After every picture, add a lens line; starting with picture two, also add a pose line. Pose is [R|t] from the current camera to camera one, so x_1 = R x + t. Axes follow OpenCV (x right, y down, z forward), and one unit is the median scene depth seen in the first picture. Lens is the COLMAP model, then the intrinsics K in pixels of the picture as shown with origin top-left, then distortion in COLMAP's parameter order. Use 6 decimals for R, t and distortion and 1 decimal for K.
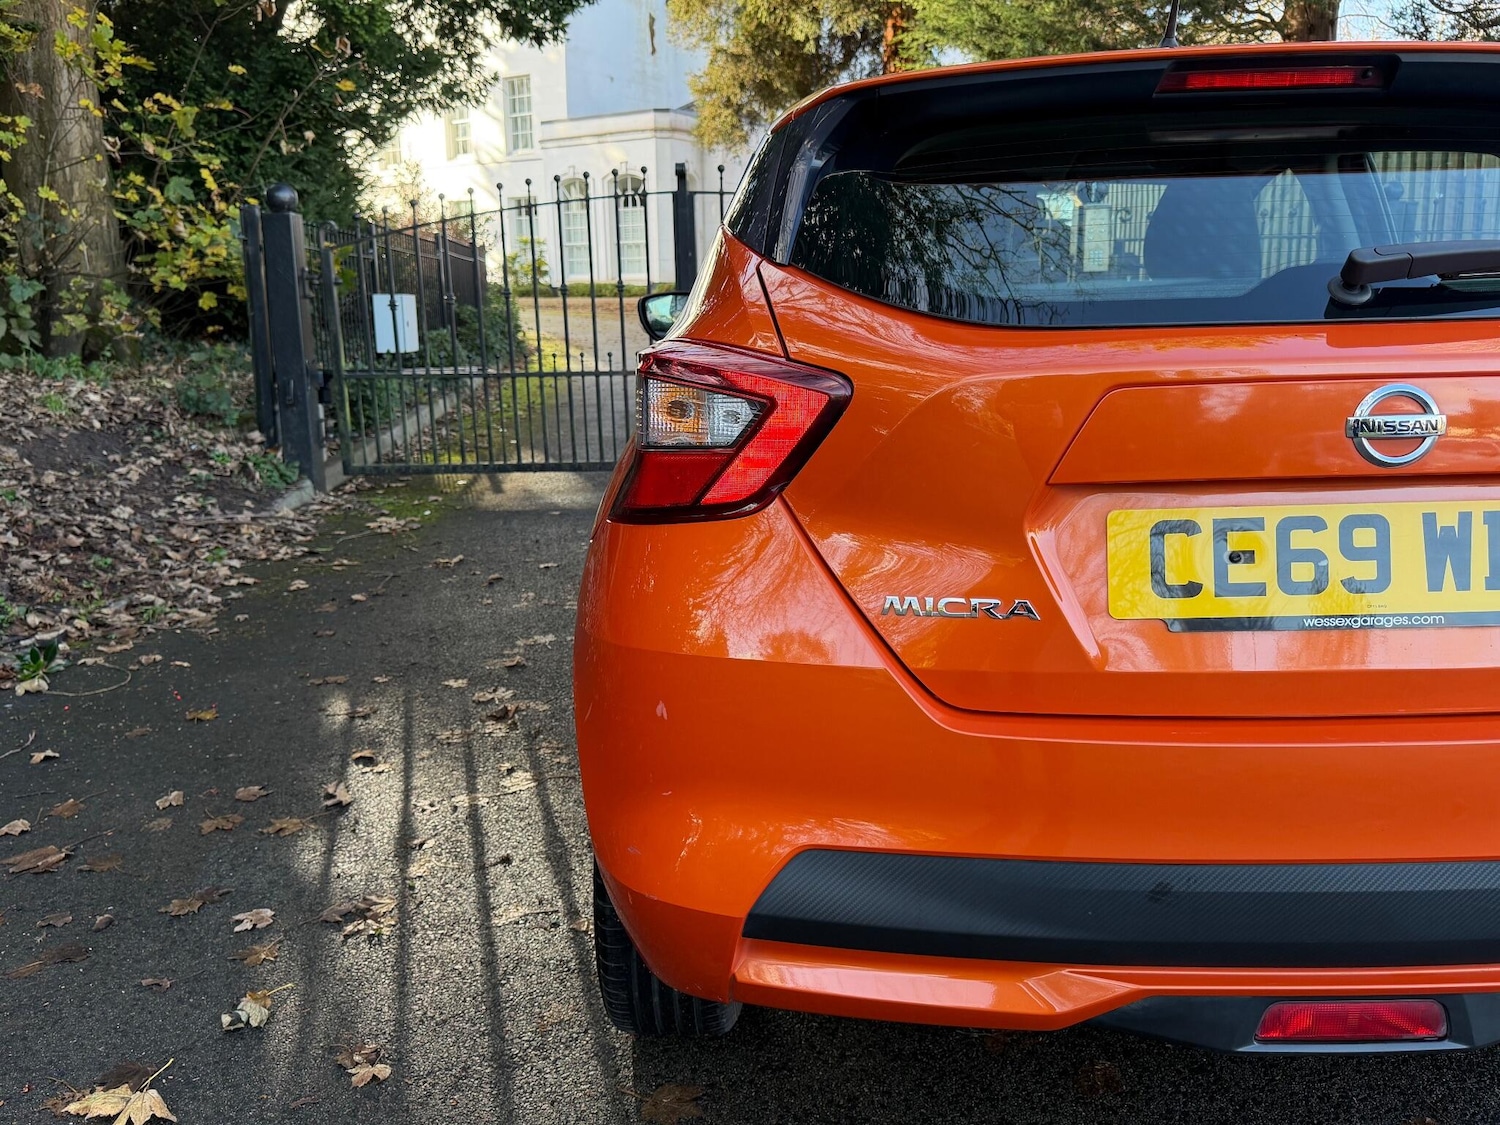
lens RADIAL K [[1223.4, 0, 753.8], [0, 1223.4, 574.0], [0, 0, 1]] dist [0.046376, -0.065758]
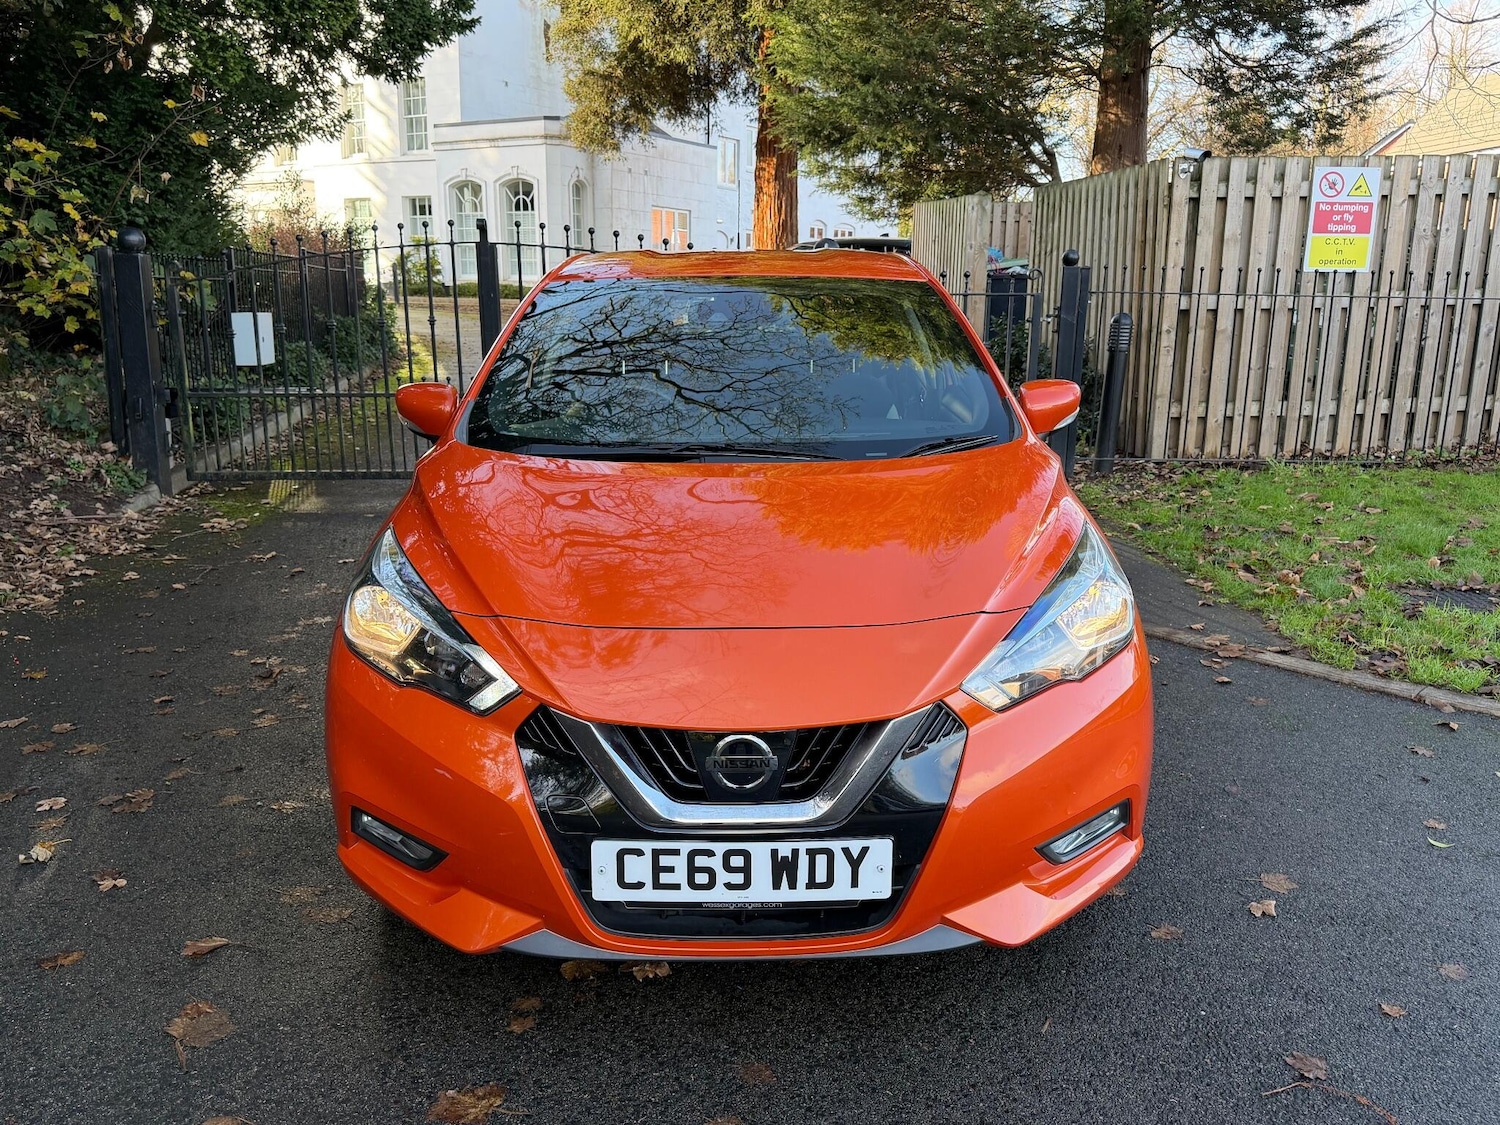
lens RADIAL K [[1212.4, 0, 747.3], [0, 1212.4, 580.7], [0, 0, 1]] dist [0.003644, -0.003195]
pose [[0.997502, 0.004258, 0.070507, 0.111645], [-0.004970, 0.999938, 0.009920, -0.000935], [-0.070461, -0.010245, 0.997462, -0.173636]]
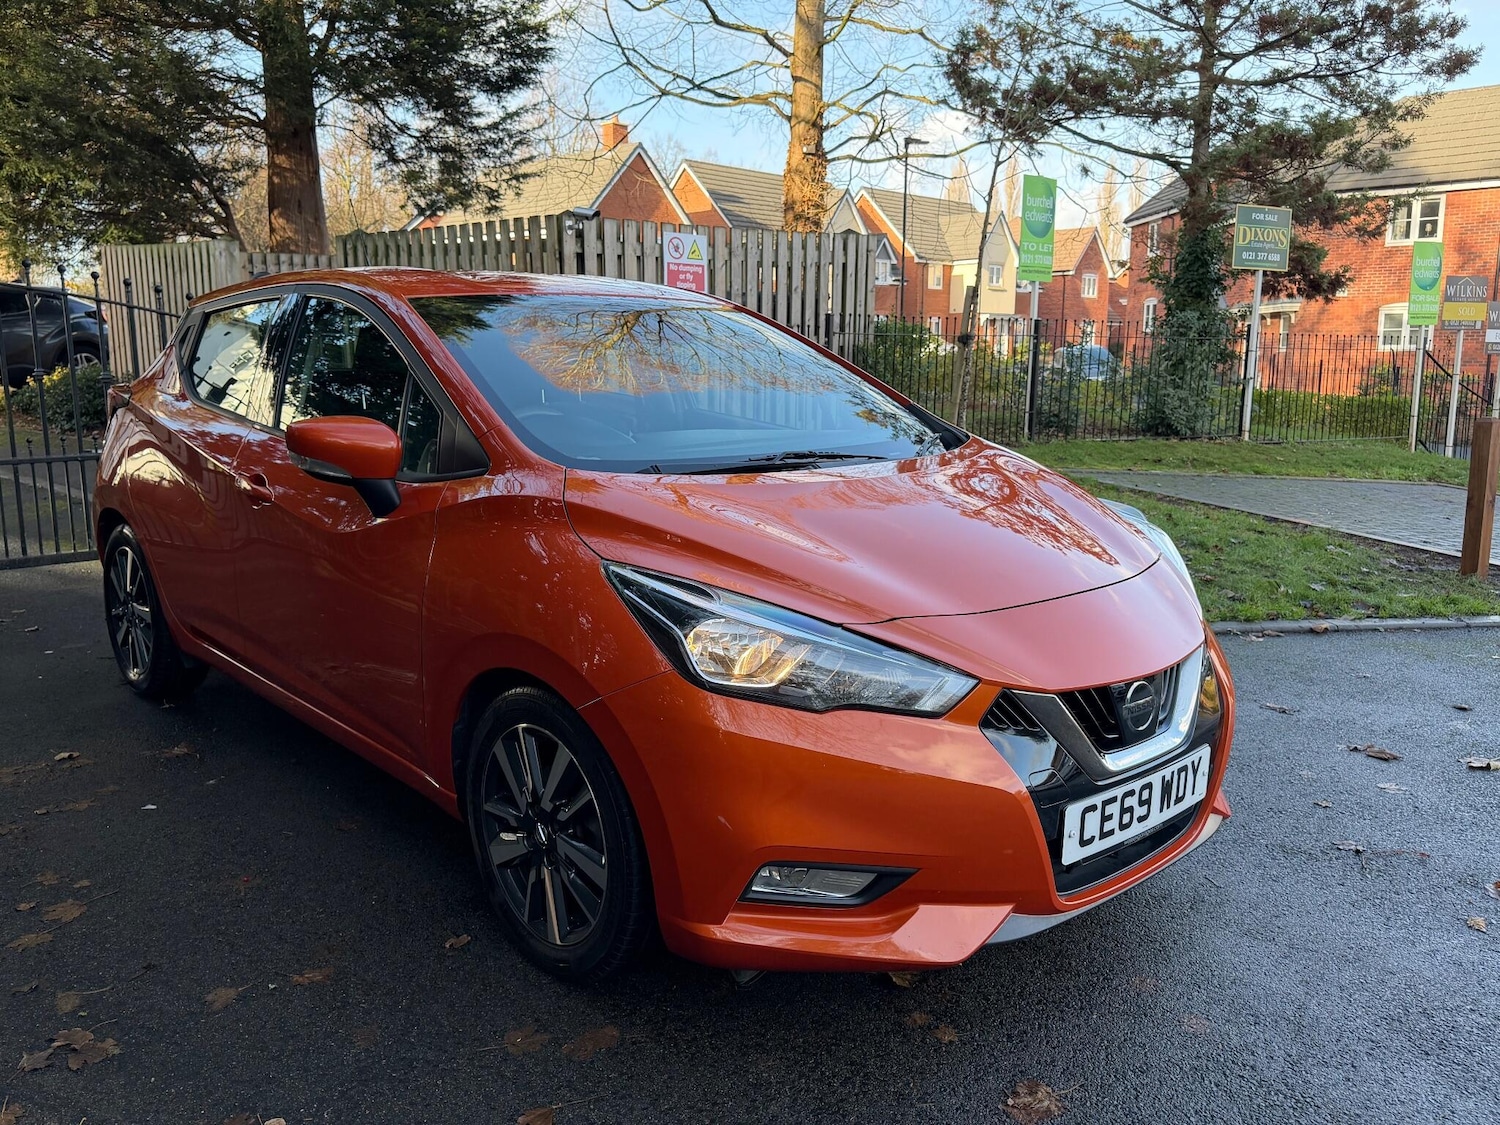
lens RADIAL K [[1223.4, 0, 753.8], [0, 1223.4, 574.0], [0, 0, 1]] dist [0.046376, -0.065758]
pose [[0.696970, -0.109316, 0.708719, -0.210880], [0.148390, 0.988907, 0.006603, -0.008372], [-0.701579, 0.100565, 0.705460, -0.035122]]
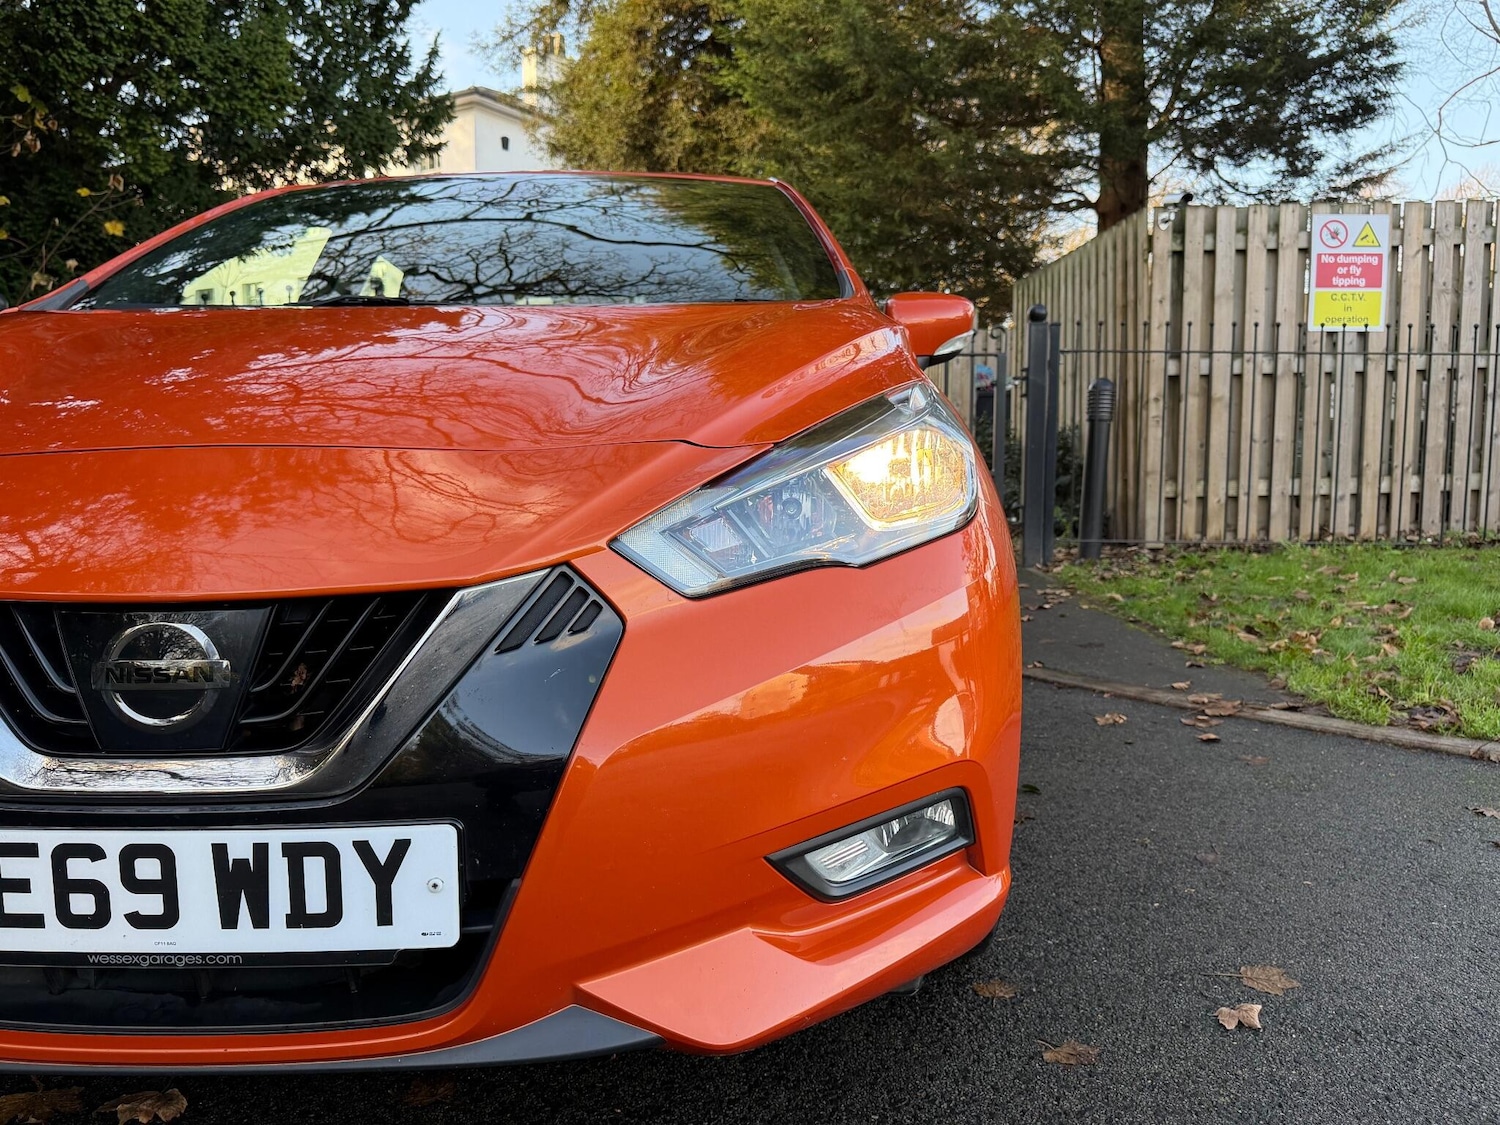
lens RADIAL K [[1222.6, 0, 730.0], [0, 1222.6, 589.3], [0, 0, 1]] dist [0.008422, -0.011020]
pose [[0.999423, 0.006537, 0.033327, 0.207480], [-0.002362, 0.992301, -0.123831, 0.060968], [-0.033880, 0.123681, 0.991744, -0.023590]]
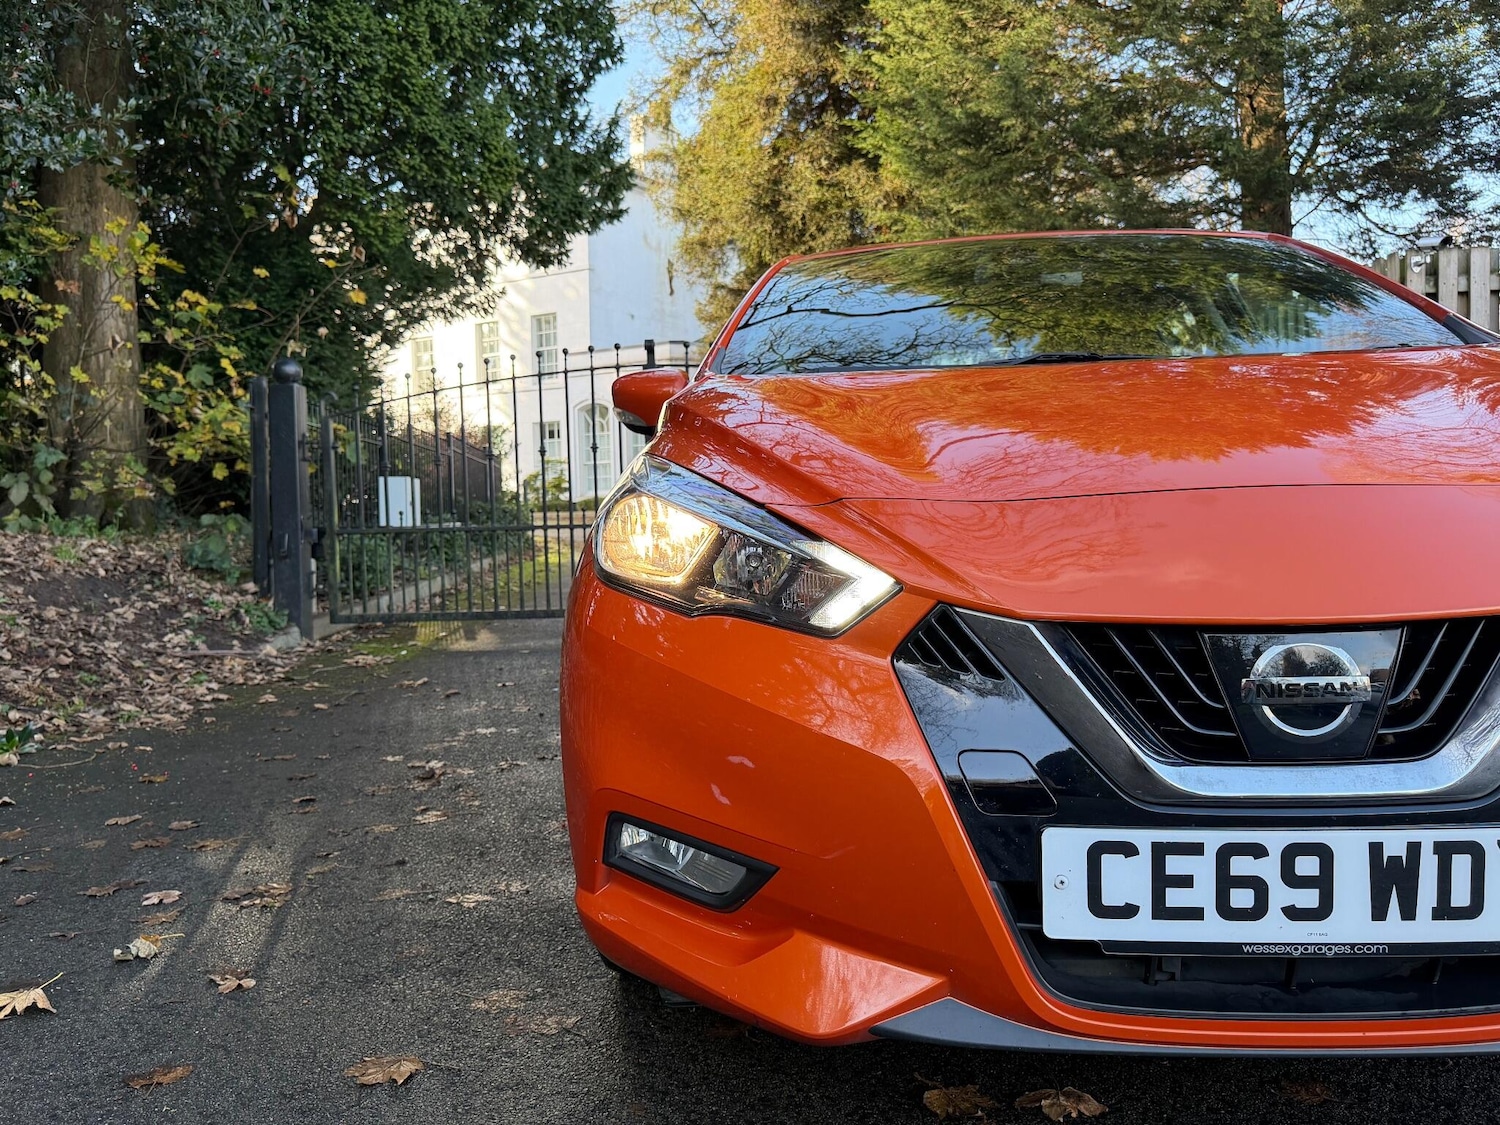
lens RADIAL K [[1217.5, 0, 752.2], [0, 1217.5, 582.2], [0, 0, 1]] dist [0.045451, -0.066045]
pose [[0.999856, -0.004542, -0.016360, 0.050043], [0.001683, 0.985329, -0.170659, 0.067770], [0.016895, 0.170607, 0.985194, -0.041862]]
